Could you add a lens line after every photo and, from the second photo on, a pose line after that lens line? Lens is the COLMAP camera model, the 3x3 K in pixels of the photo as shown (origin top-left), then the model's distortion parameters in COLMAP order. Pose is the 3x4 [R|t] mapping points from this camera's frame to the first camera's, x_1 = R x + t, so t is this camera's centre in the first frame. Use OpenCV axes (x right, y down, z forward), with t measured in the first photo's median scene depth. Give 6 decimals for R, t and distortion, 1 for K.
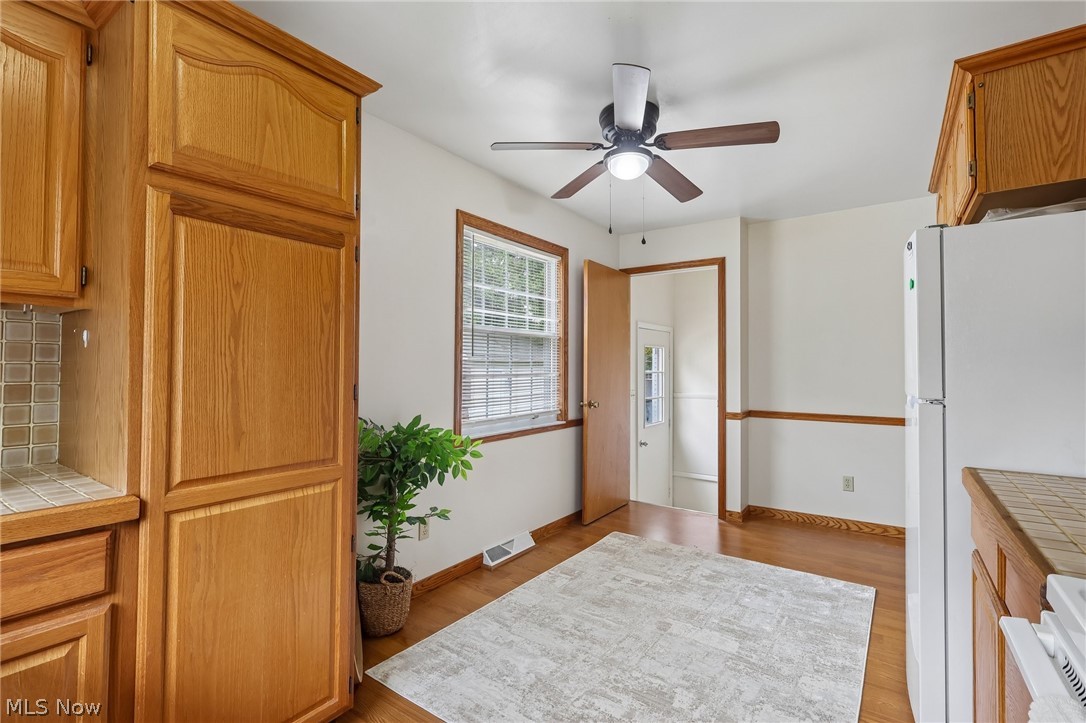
lens RADIAL K [[506.9, 0, 535.2], [0, 506.9, 357.5], [0, 0, 1]] dist [-0.000465, 0.001758]
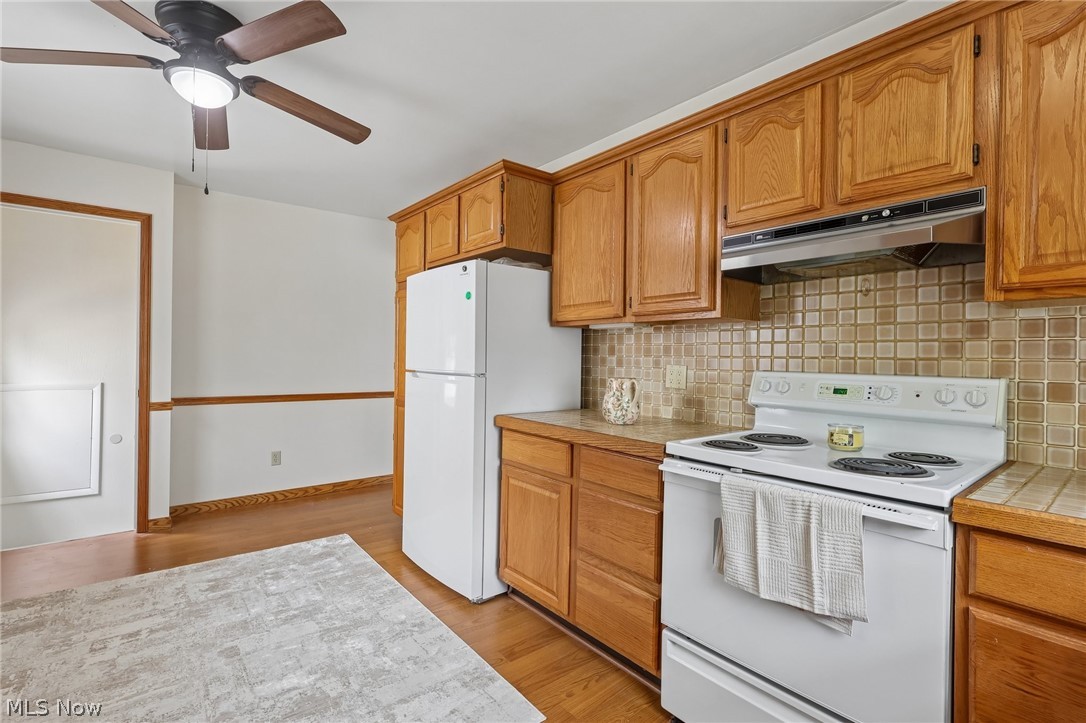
lens RADIAL K [[506.9, 0, 537.7], [0, 506.9, 358.1], [0, 0, 1]] dist [-0.000465, 0.001758]
pose [[0.274023, -0.004422, 0.961713, -0.357639], [-0.031862, 0.999399, 0.013674, 0.004995], [-0.961195, -0.034389, 0.273717, 0.239536]]
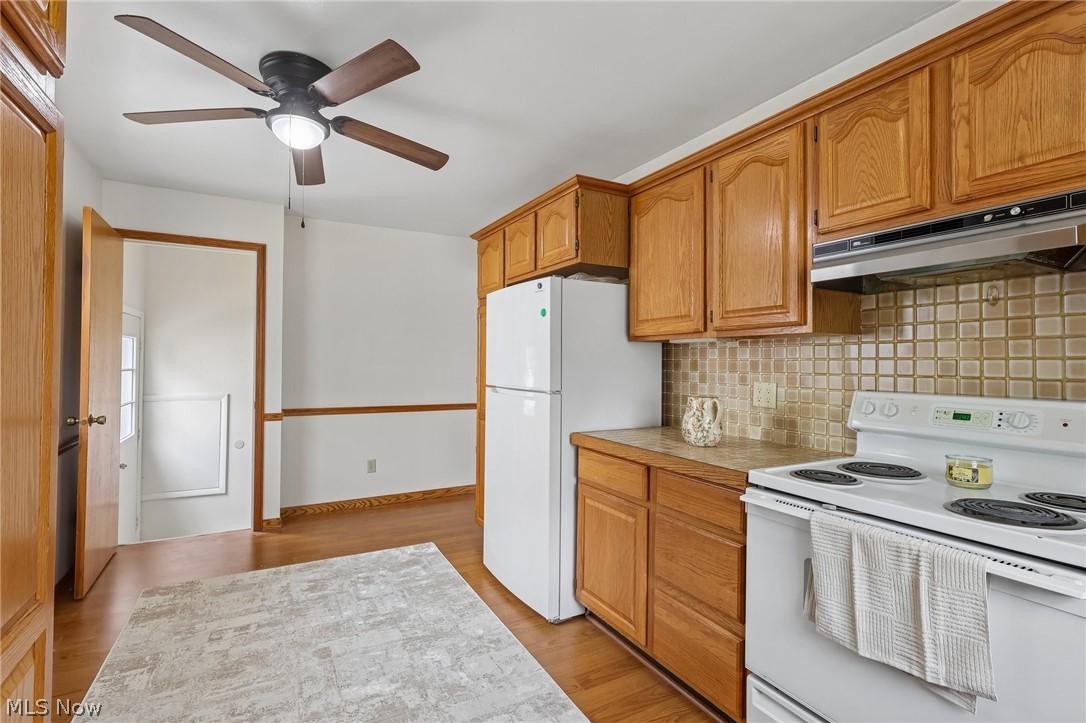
lens RADIAL K [[506.9, 0, 538.0], [0, 506.9, 357.6], [0, 0, 1]] dist [-0.000465, 0.001758]
pose [[0.436801, 0.006692, 0.899533, -0.339113], [-0.022636, 0.999737, 0.003554, -0.011967], [-0.899273, -0.021914, 0.436838, 0.222276]]
